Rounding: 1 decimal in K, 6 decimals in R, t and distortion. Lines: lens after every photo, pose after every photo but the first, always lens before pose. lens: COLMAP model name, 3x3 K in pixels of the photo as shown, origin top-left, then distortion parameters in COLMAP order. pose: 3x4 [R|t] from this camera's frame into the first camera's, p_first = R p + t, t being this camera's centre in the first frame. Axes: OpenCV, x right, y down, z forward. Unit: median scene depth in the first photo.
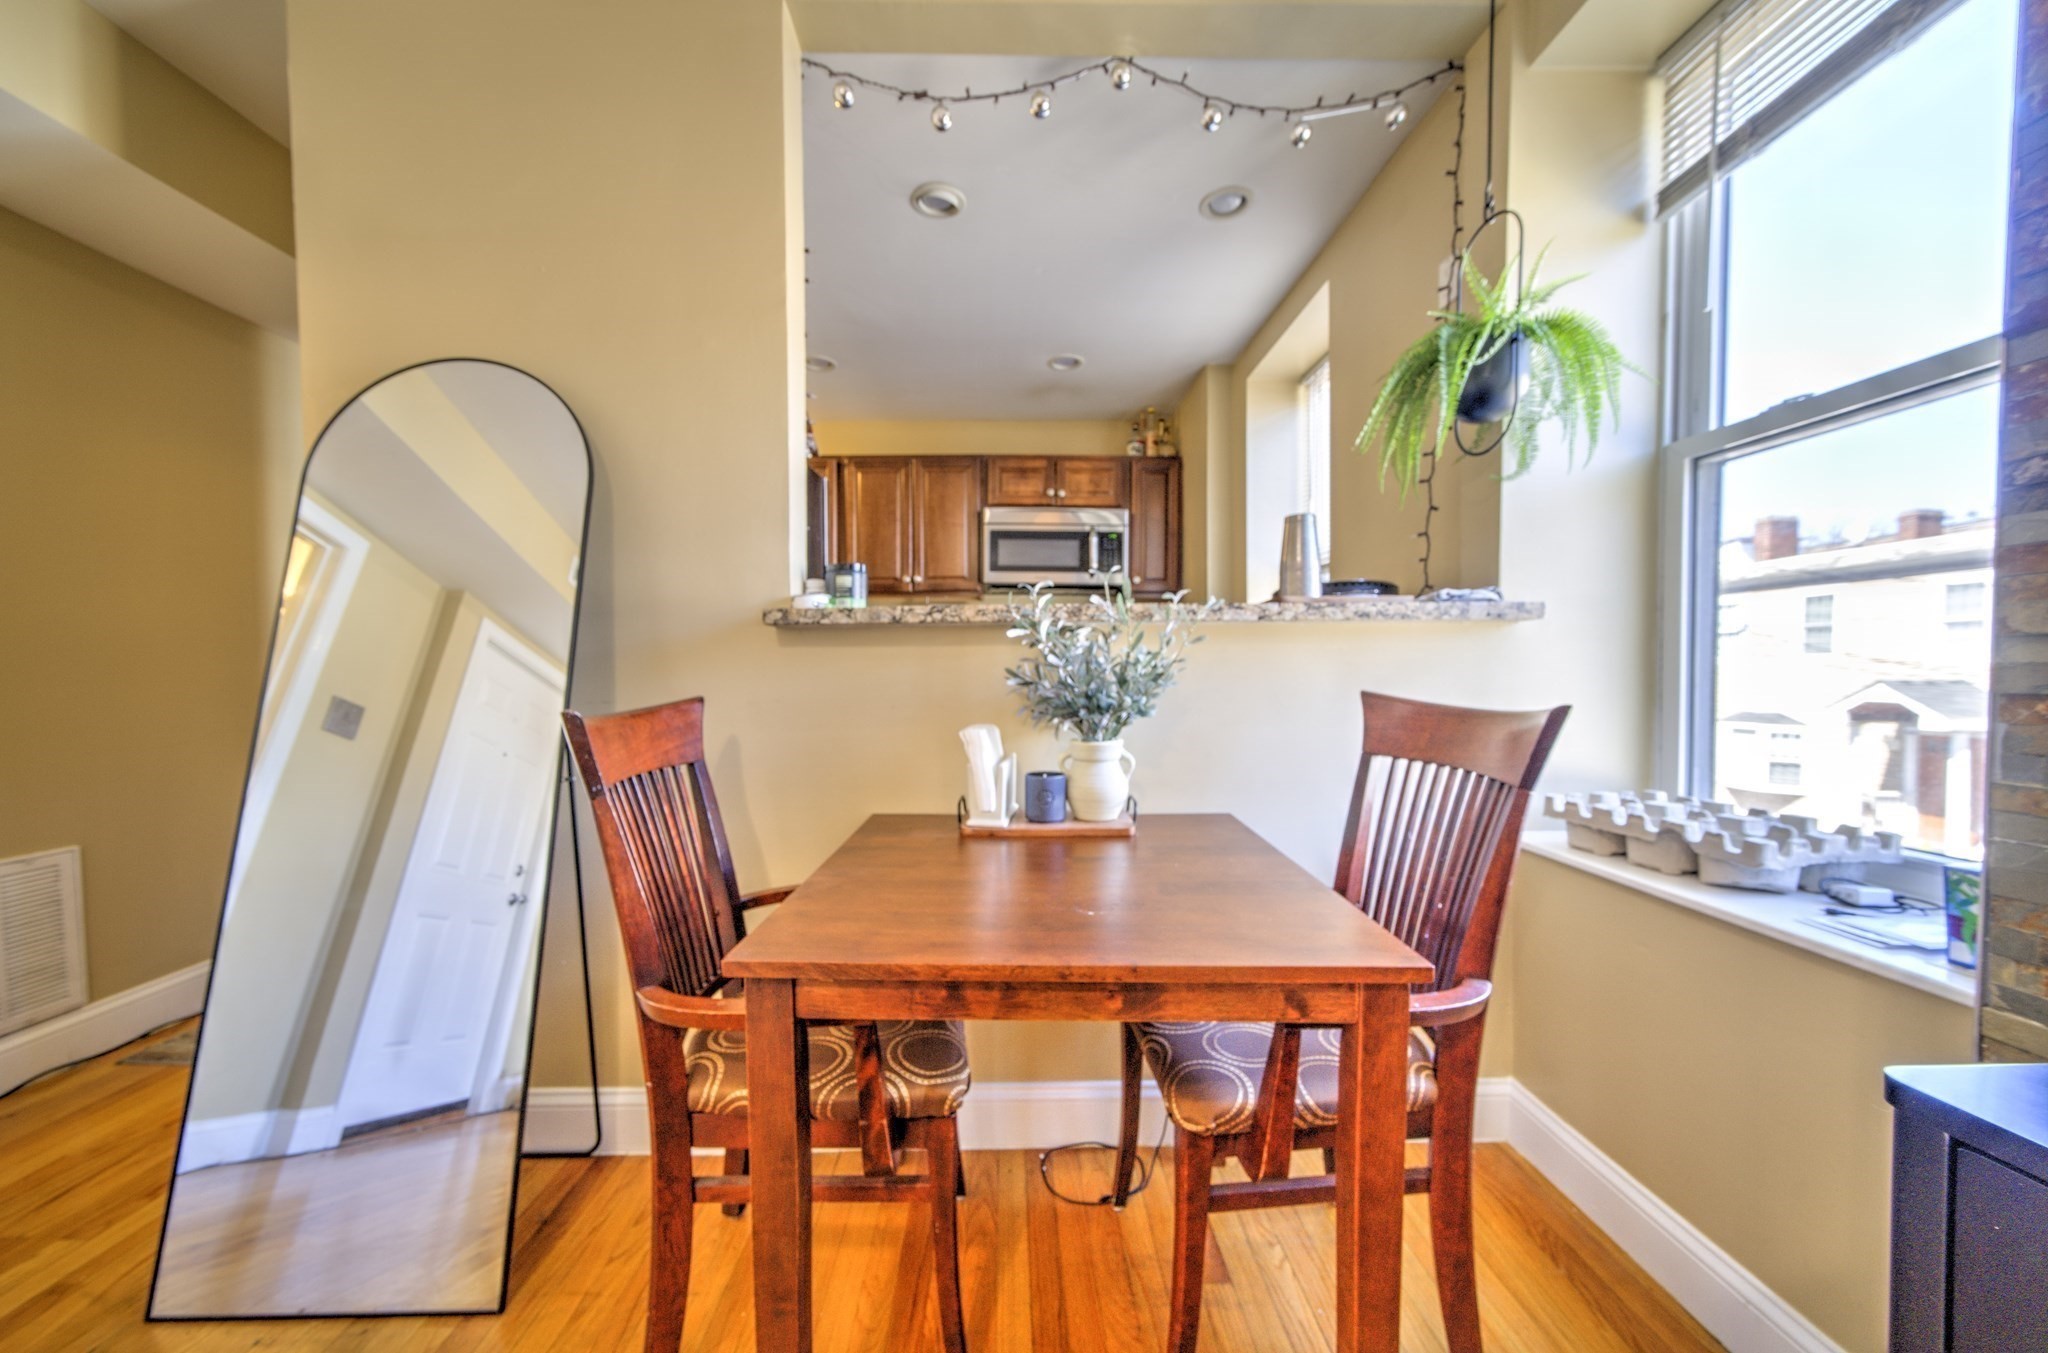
lens RADIAL K [[700.2, 0, 1013.3], [0, 700.2, 697.1], [0, 0, 1]] dist [-0.000091, 0.000044]
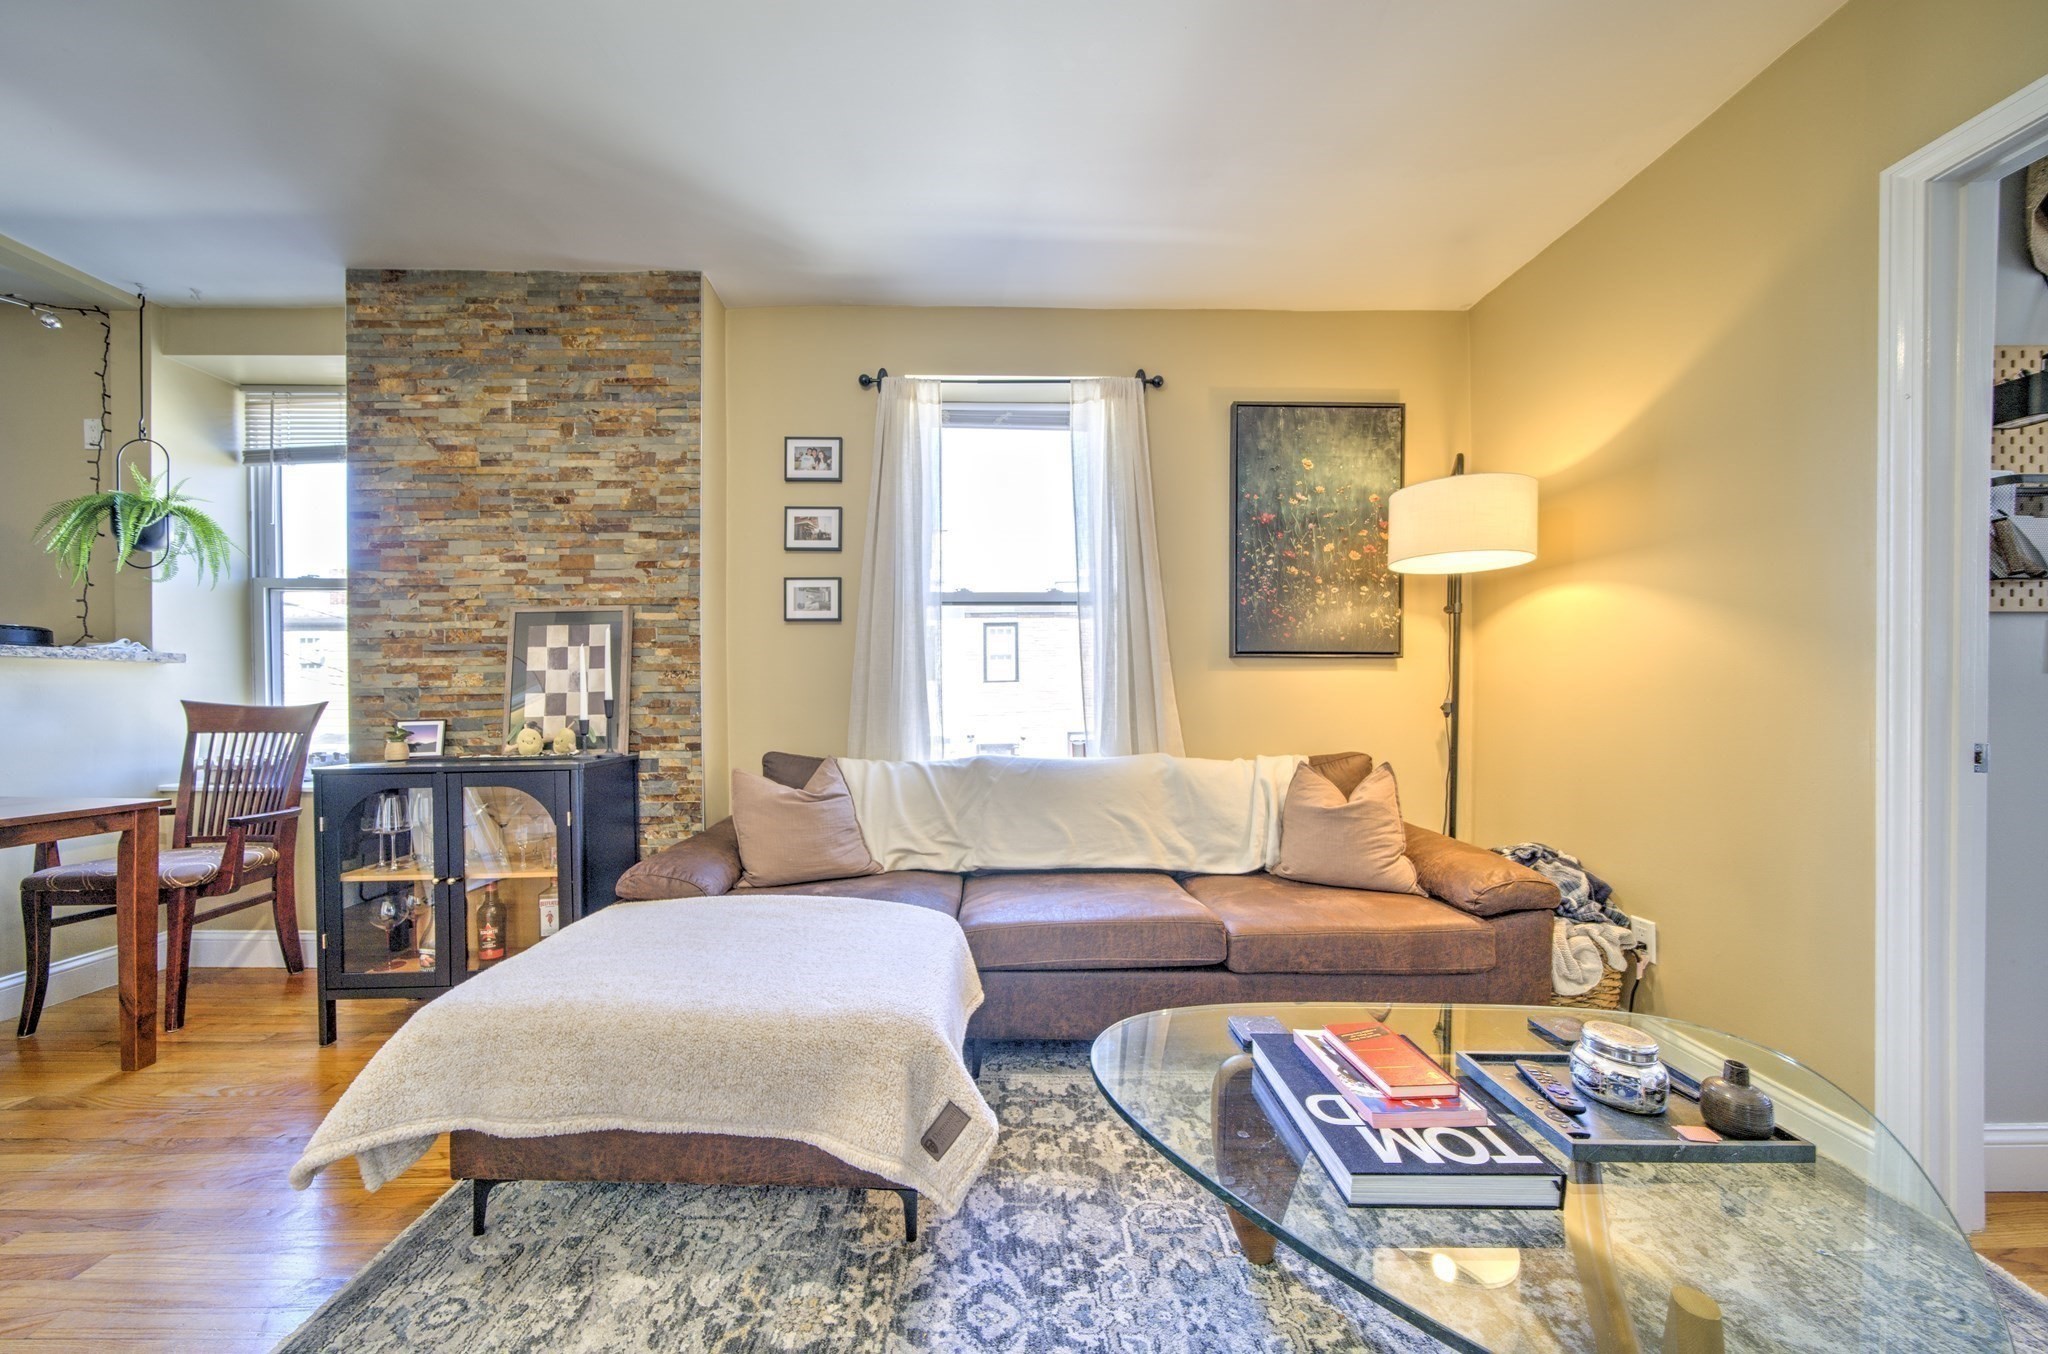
lens RADIAL K [[712.5, 0, 1009.3], [0, 712.5, 698.5], [0, 0, 1]] dist [-0.001990, 0.004006]
pose [[-0.000994, 0.006851, 0.999976, -1.116441], [0.039313, 0.999204, -0.006807, 0.079170], [-0.999226, 0.039305, -0.001262, -1.150202]]
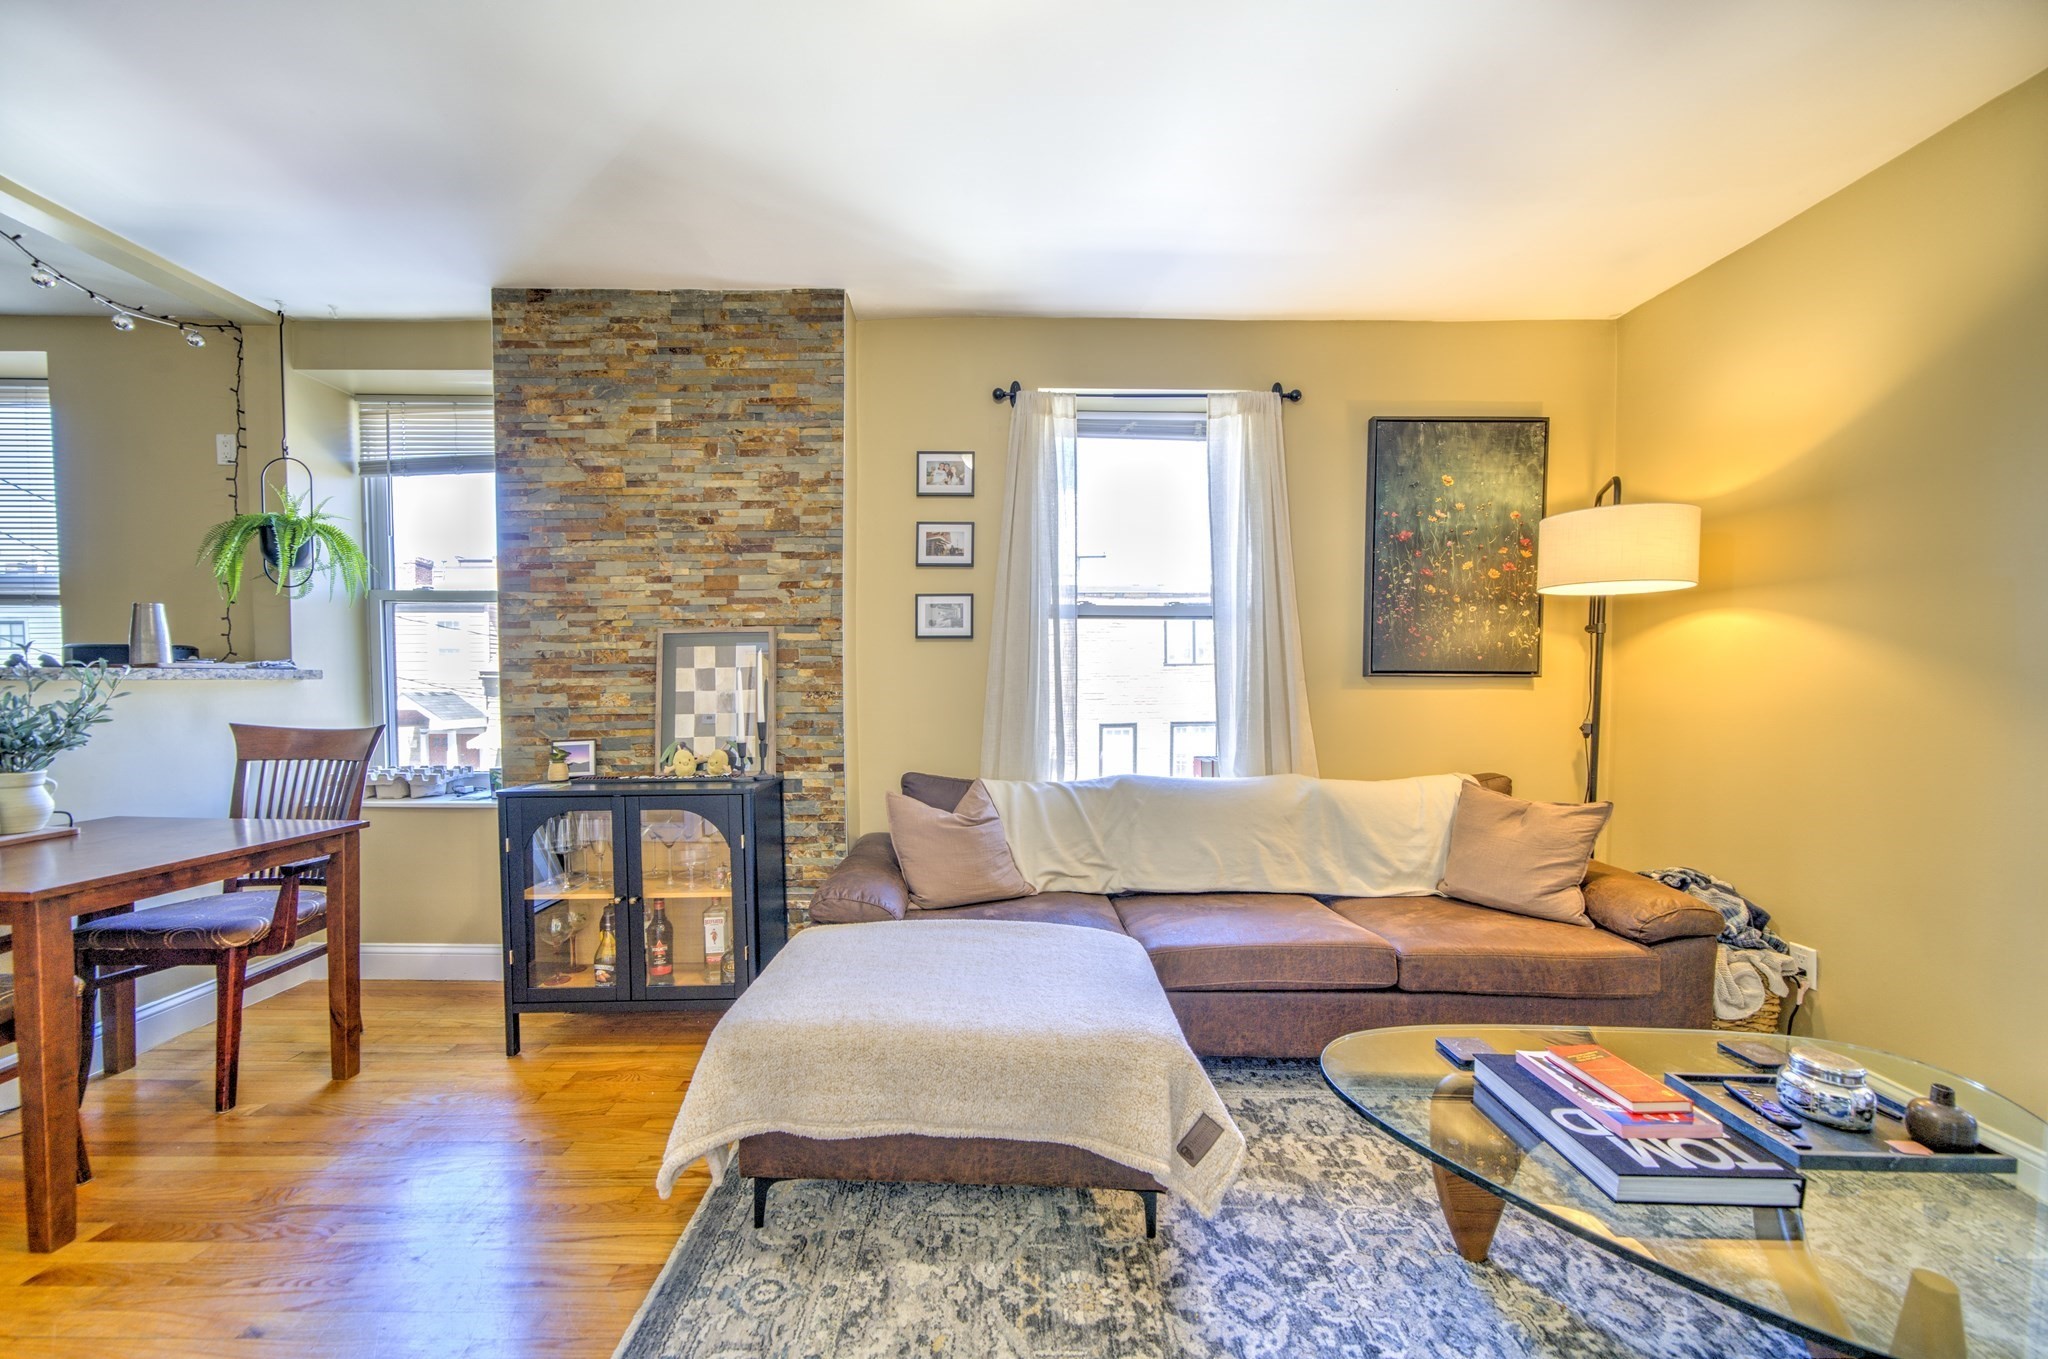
lens RADIAL K [[785.7, 0, 1004.2], [0, 785.7, 702.1], [0, 0, 1]] dist [0.005978, 0.002416]
pose [[0.007962, -0.018989, 0.999788, -1.307739], [0.036306, 0.999166, 0.018688, -0.025635], [-0.999309, 0.036150, 0.008645, -0.808993]]
